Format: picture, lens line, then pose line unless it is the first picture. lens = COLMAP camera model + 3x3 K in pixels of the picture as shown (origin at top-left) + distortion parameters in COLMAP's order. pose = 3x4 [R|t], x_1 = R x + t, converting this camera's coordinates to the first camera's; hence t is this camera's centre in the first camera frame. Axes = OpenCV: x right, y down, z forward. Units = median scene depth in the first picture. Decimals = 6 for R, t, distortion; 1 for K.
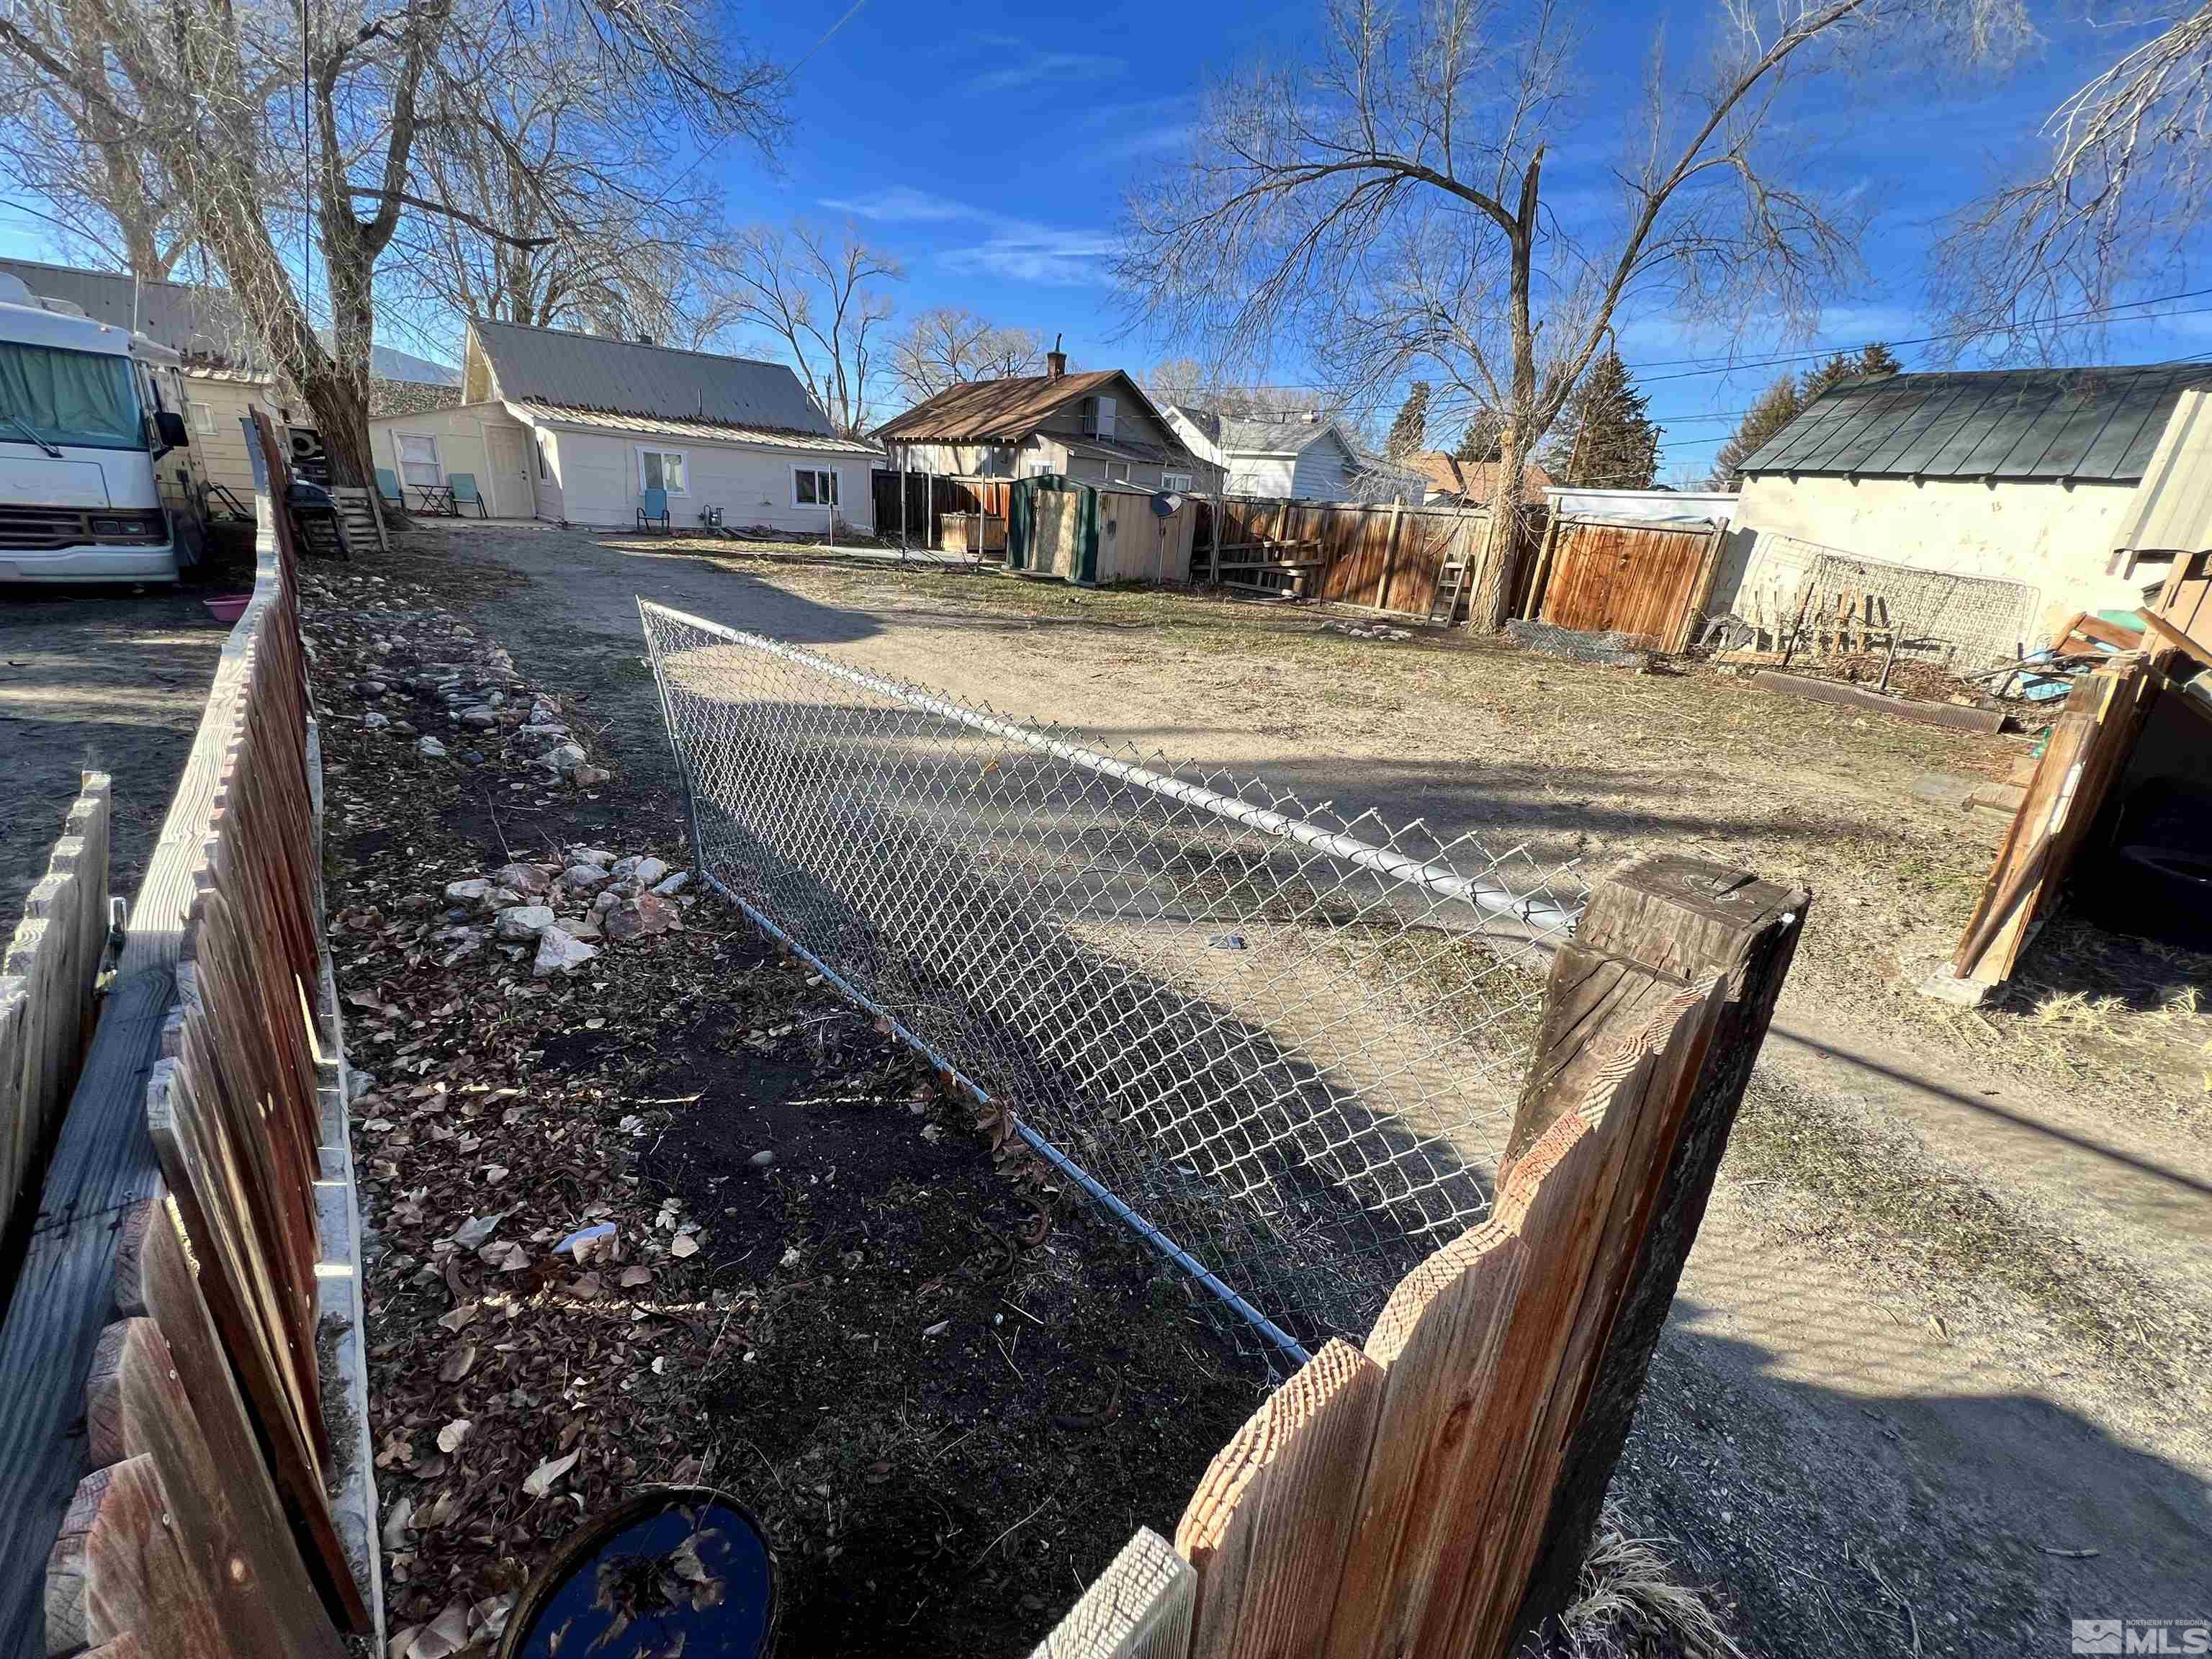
lens RADIAL K [[882.2, 0, 1109.4], [0, 882.2, 820.9], [0, 0, 1]] dist [-0.001623, -0.000127]
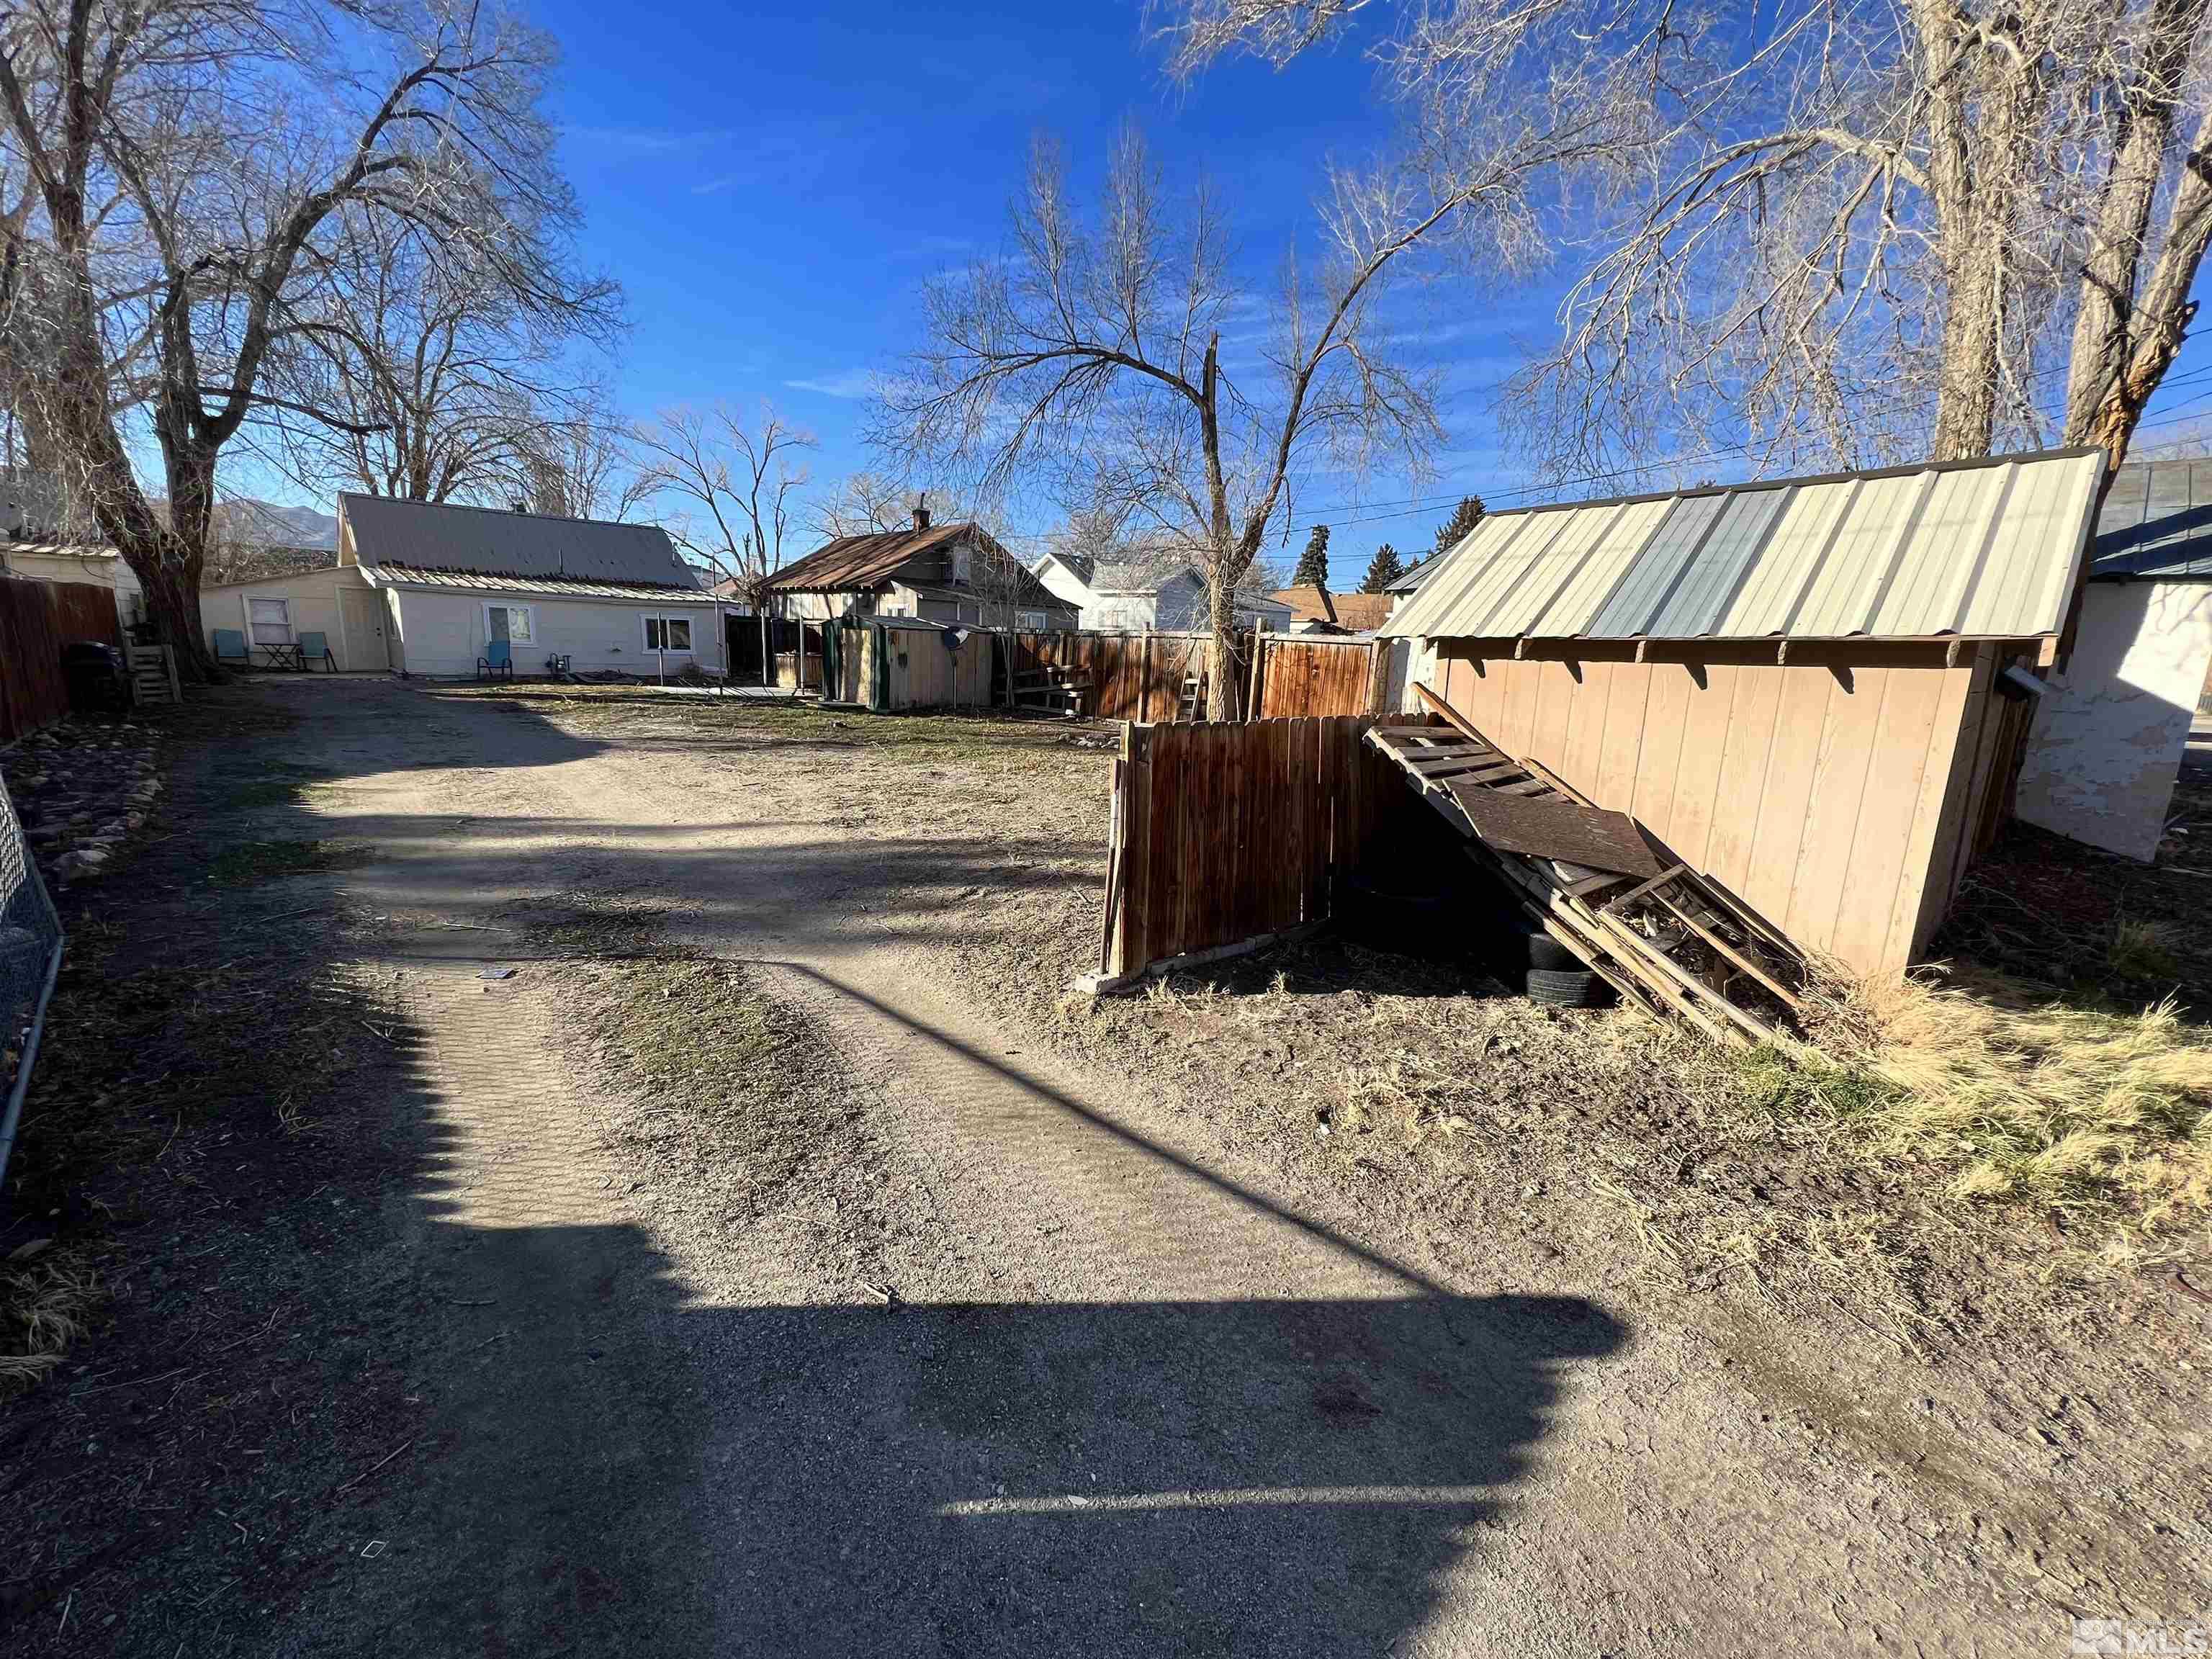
lens RADIAL K [[882.2, 0, 1103.1], [0, 882.2, 818.2], [0, 0, 1]] dist [-0.001623, -0.000127]
pose [[0.998428, -0.040598, 0.038652, 0.186675], [0.045872, 0.988054, -0.147123, 0.029063], [-0.032217, 0.148665, 0.988363, -0.047751]]
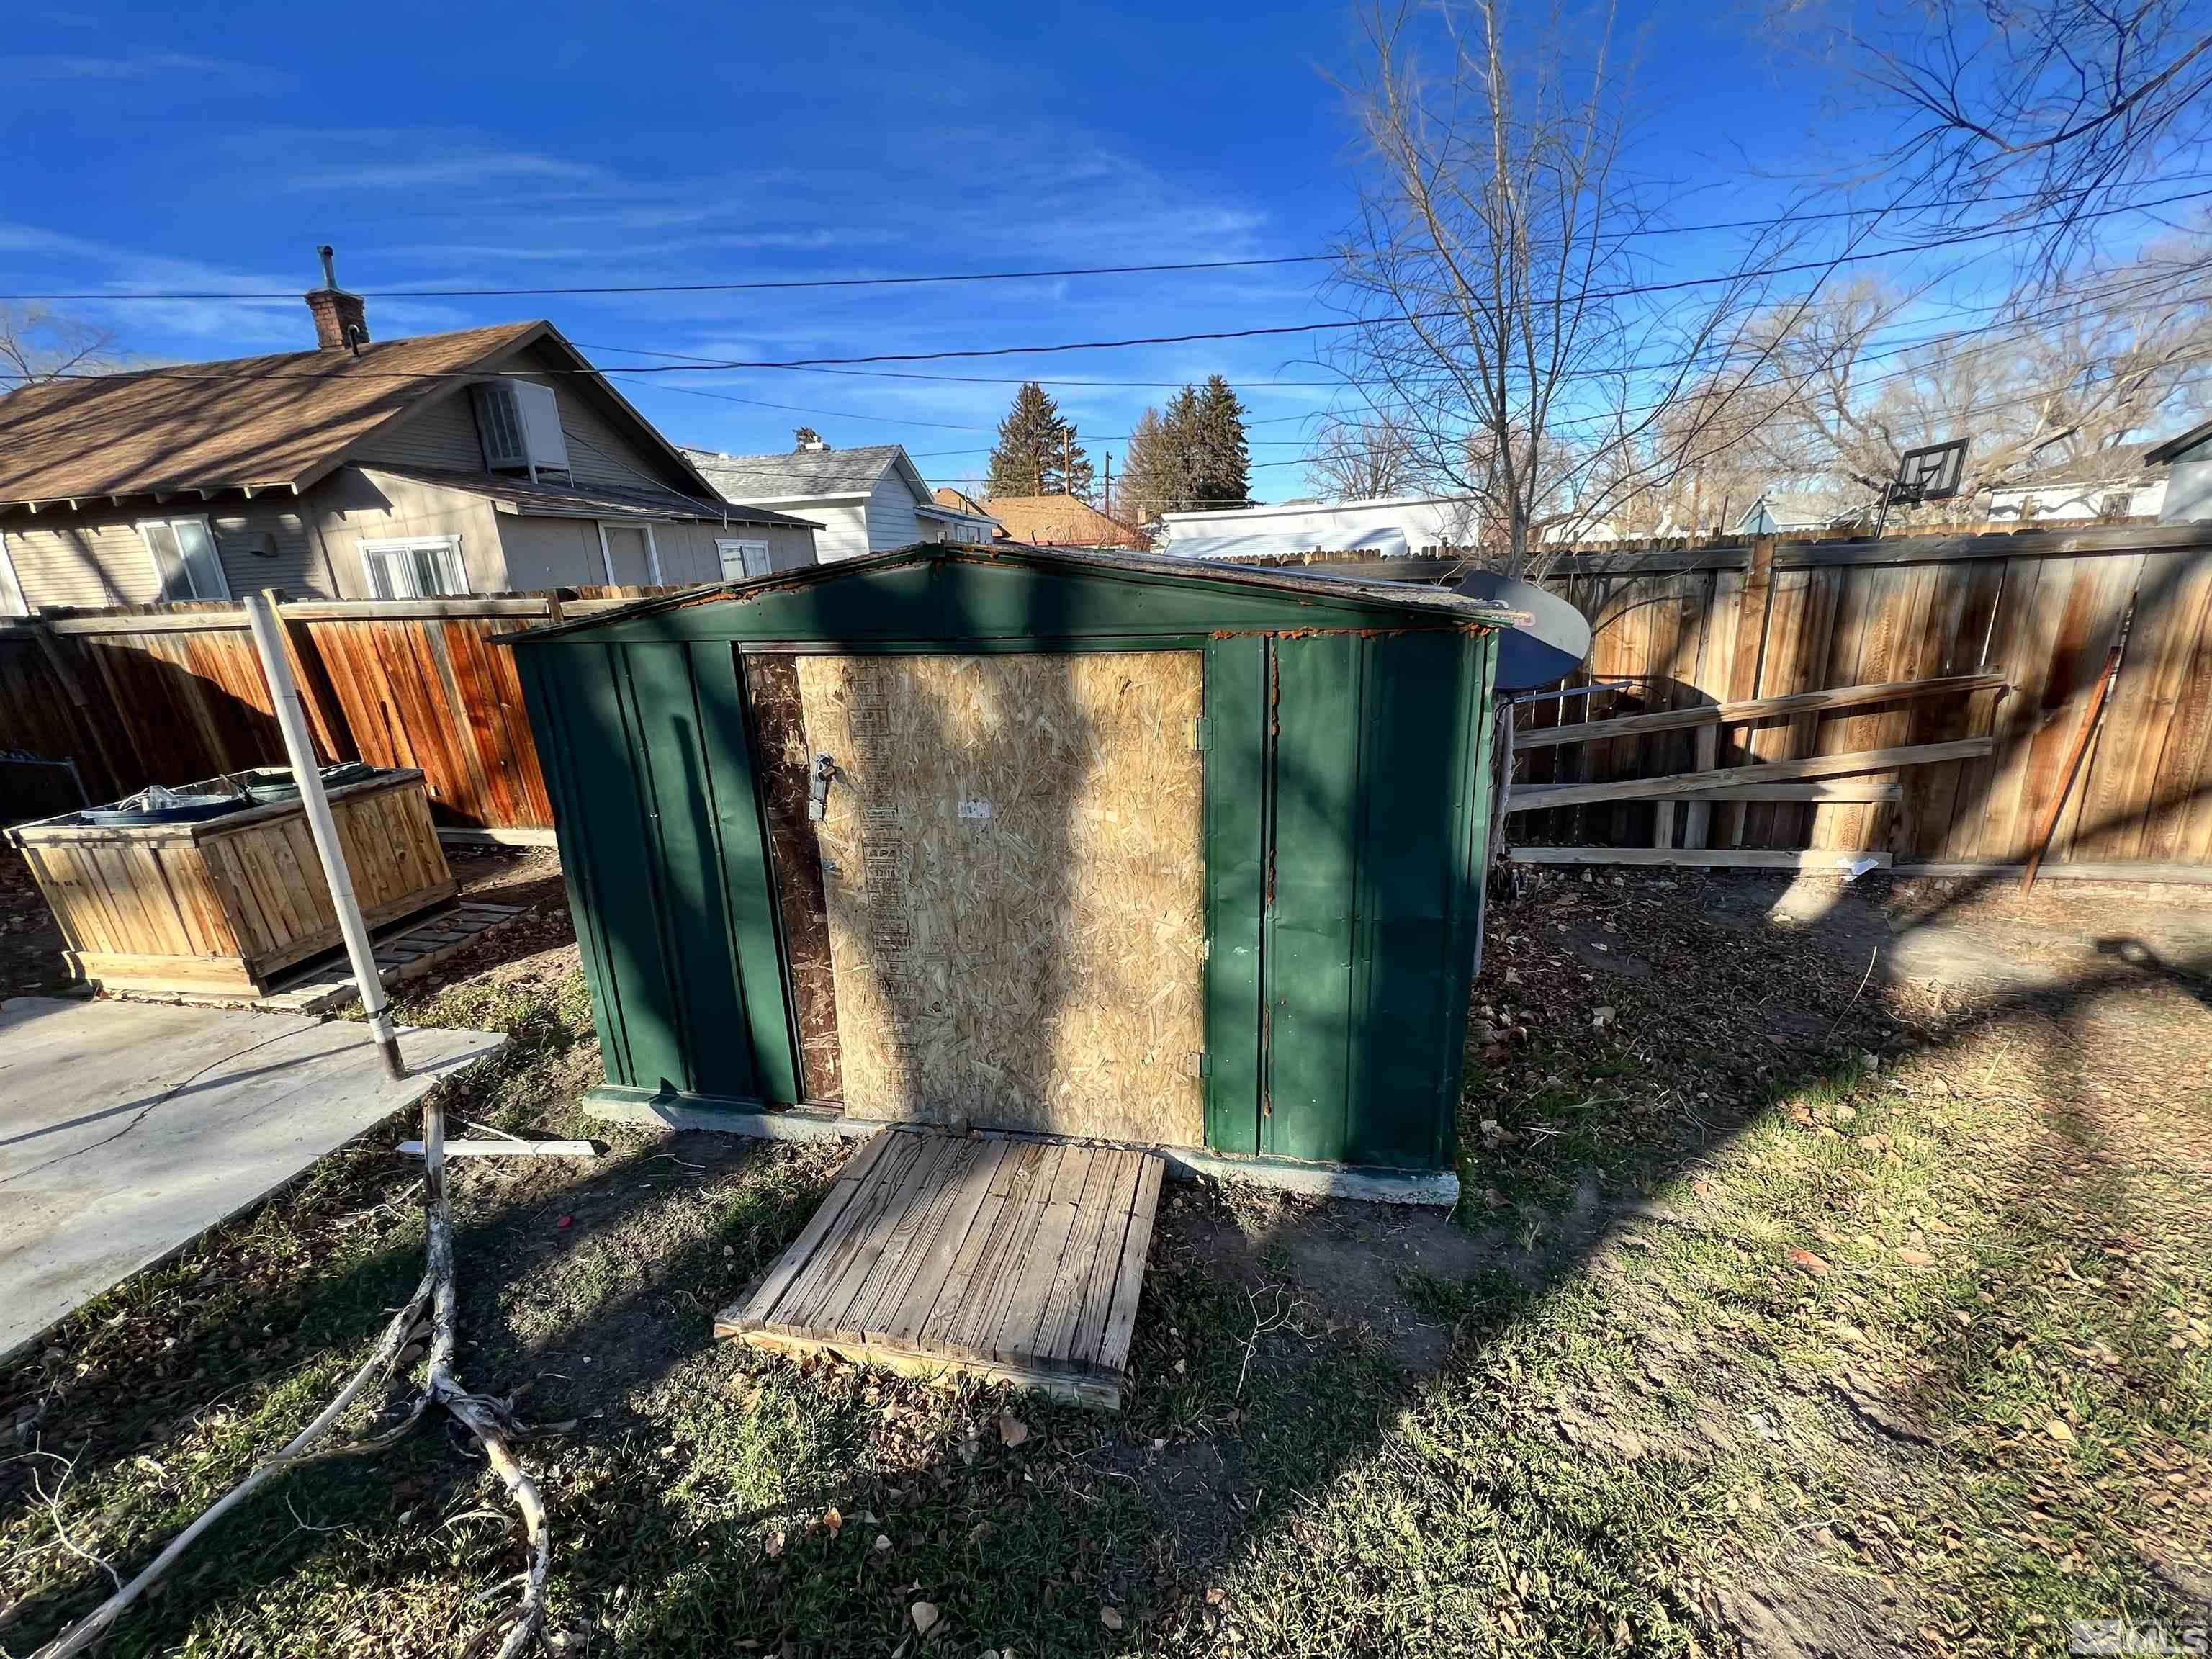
lens RADIAL K [[882.2, 0, 1104.0], [0, 882.2, 827.3], [0, 0, 1]] dist [-0.001623, -0.000127]
pose [[0.785593, -0.281193, 0.551157, -0.129802], [0.308427, 0.950176, 0.045150, -0.337946], [-0.536392, 0.134522, 0.833179, 0.849094]]
